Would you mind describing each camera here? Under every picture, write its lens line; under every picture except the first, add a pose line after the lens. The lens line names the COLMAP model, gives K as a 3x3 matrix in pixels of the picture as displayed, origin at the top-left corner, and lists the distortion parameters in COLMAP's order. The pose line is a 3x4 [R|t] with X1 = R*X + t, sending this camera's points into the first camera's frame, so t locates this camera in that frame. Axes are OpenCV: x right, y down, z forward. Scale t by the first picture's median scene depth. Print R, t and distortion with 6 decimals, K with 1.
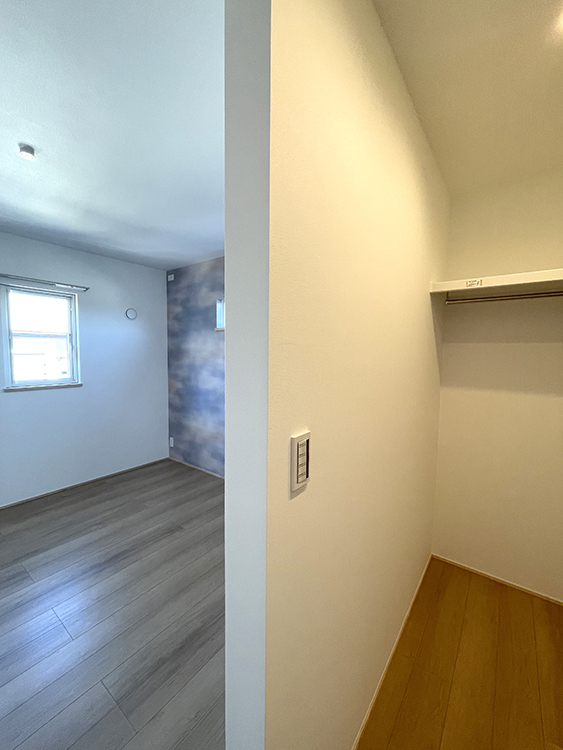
lens RADIAL K [[302.6, 0, 281.5], [0, 302.6, 375.0], [0, 0, 1]] dist [-0.001465, -0.000515]
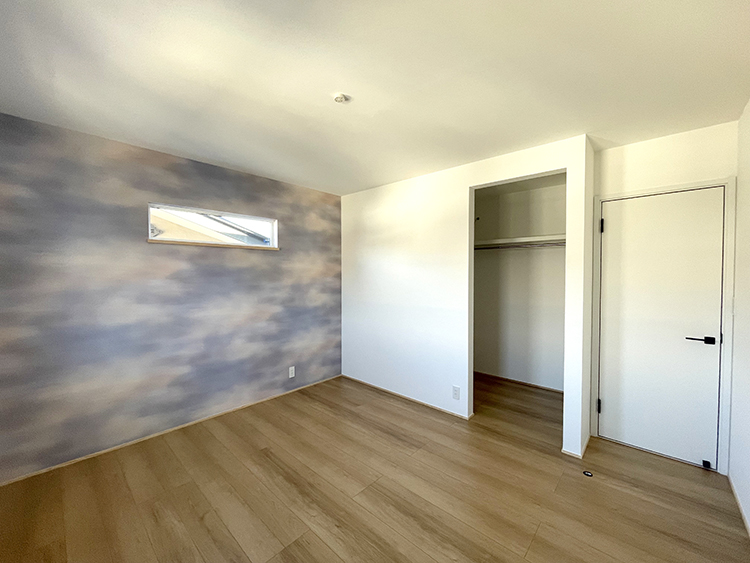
lens RADIAL K [[302.6, 0, 372.1], [0, 302.6, 279.0], [0, 0, 1]] dist [-0.001465, -0.000515]
pose [[0.103583, -0.030642, 0.994149, -0.823466], [0.074577, 0.996951, 0.022958, -0.027998], [-0.991821, 0.071763, 0.105552, 0.333588]]
